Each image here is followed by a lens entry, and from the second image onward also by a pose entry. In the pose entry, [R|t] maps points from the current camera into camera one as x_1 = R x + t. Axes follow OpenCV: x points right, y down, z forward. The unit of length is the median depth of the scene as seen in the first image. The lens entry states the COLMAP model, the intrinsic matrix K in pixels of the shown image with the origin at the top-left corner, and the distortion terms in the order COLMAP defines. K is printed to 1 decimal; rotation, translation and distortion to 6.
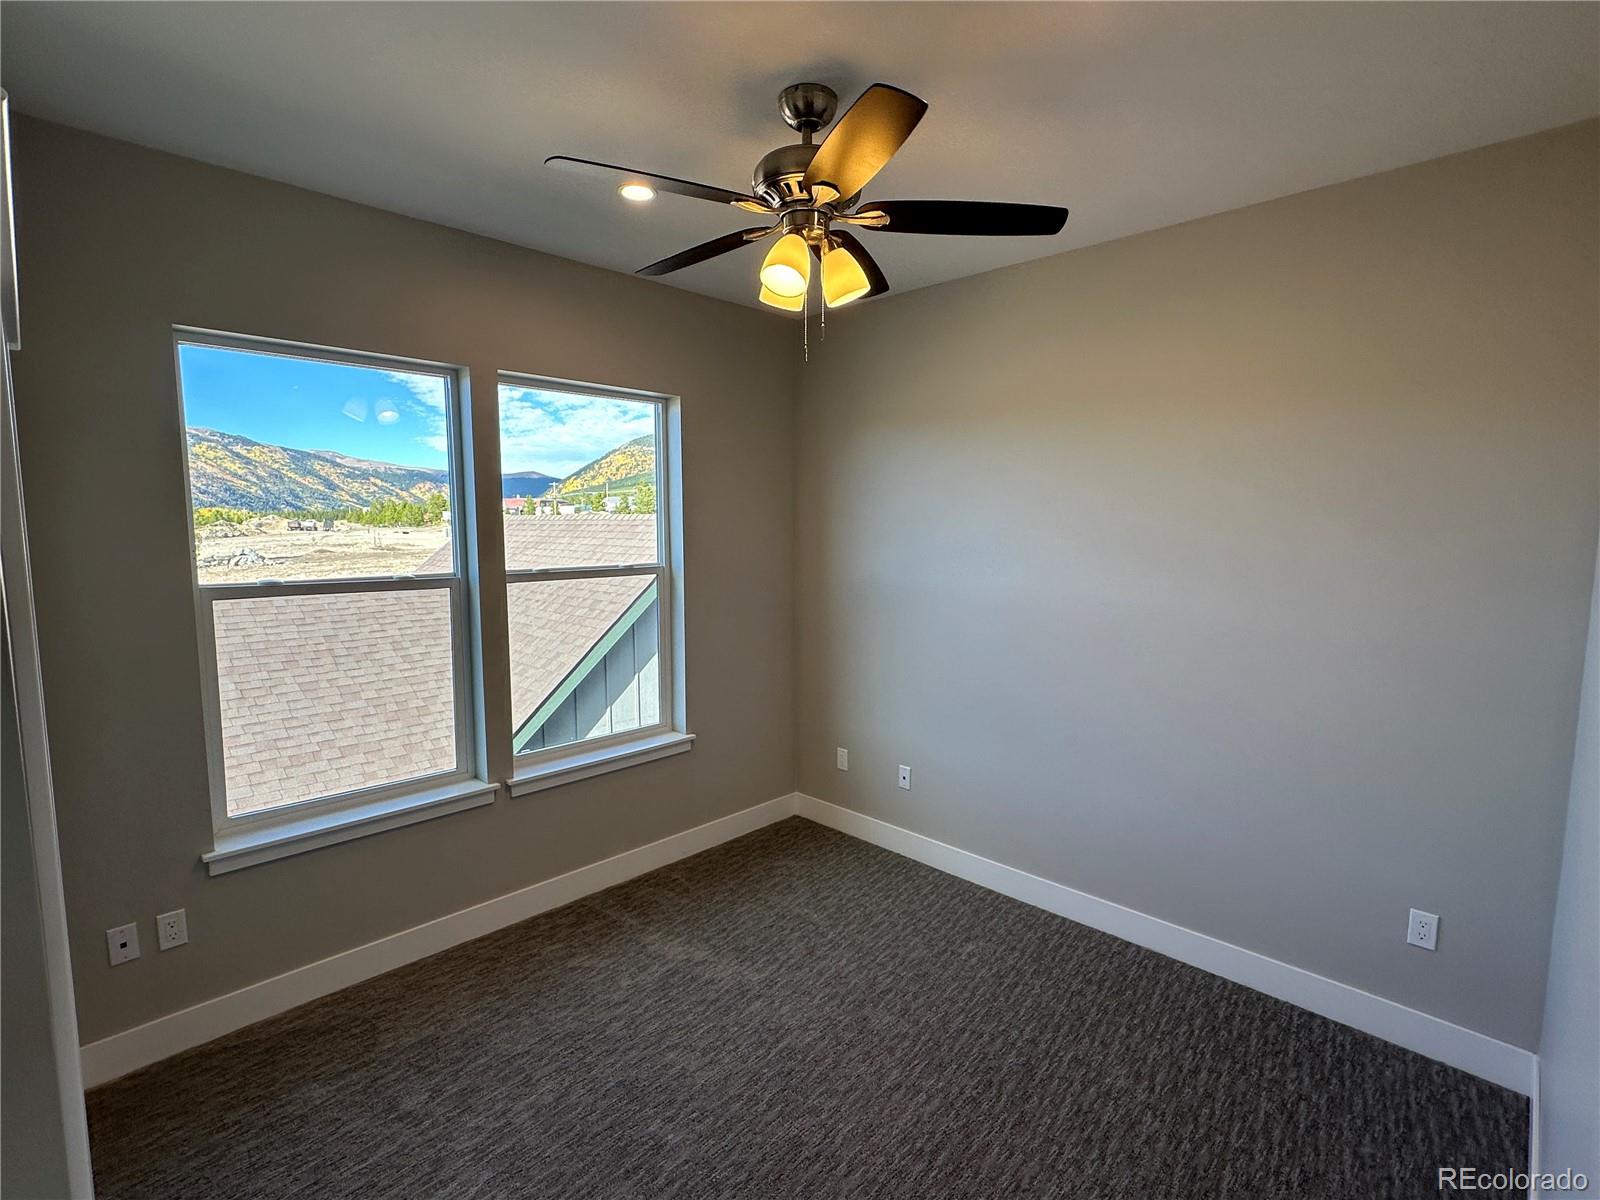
lens RADIAL K [[763.5, 0, 800.0], [0, 763.5, 600.0], [0, 0, 1]] dist [-0.002949, -0.000825]
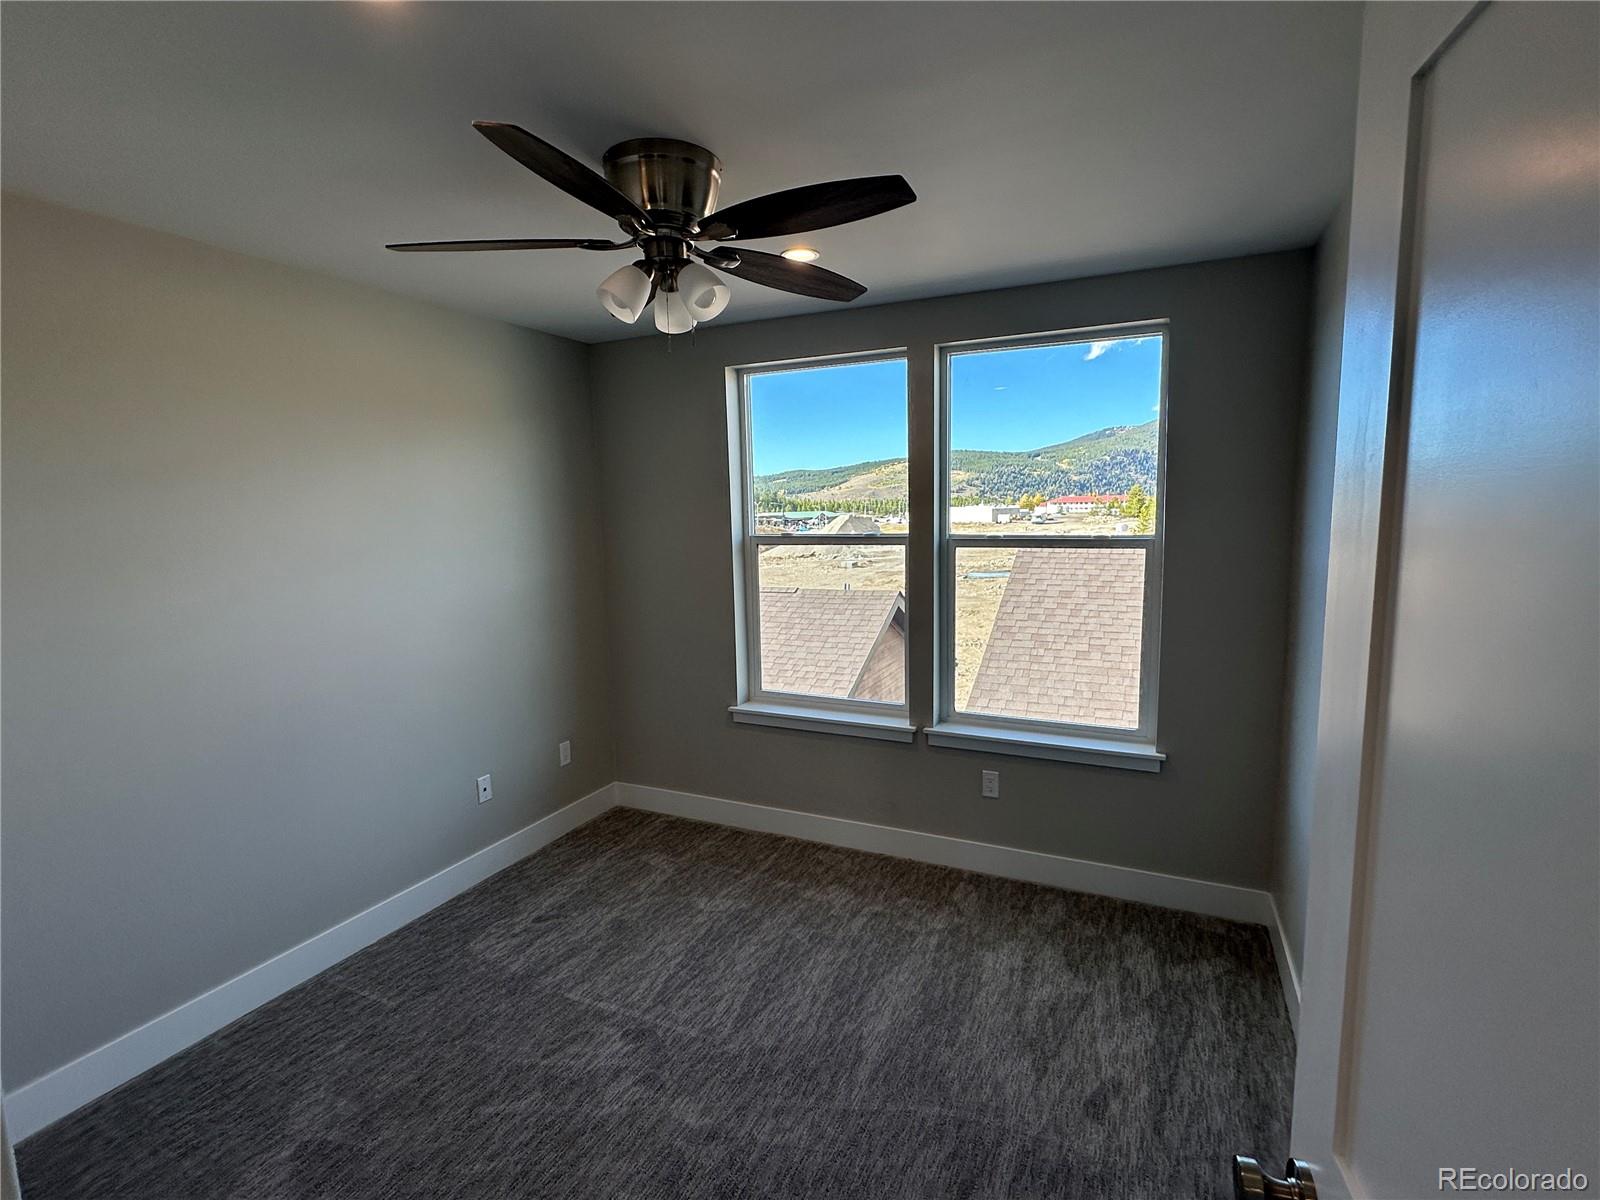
lens RADIAL K [[697.9, 0, 800.6], [0, 697.9, 569.0], [0, 0, 1]] dist [-0.000003, -0.000102]
pose [[0.377615, 0.093990, -0.921180, 0.445892], [-0.074299, 0.994703, 0.071034, -0.045555], [0.922977, 0.041619, 0.382598, 0.456473]]
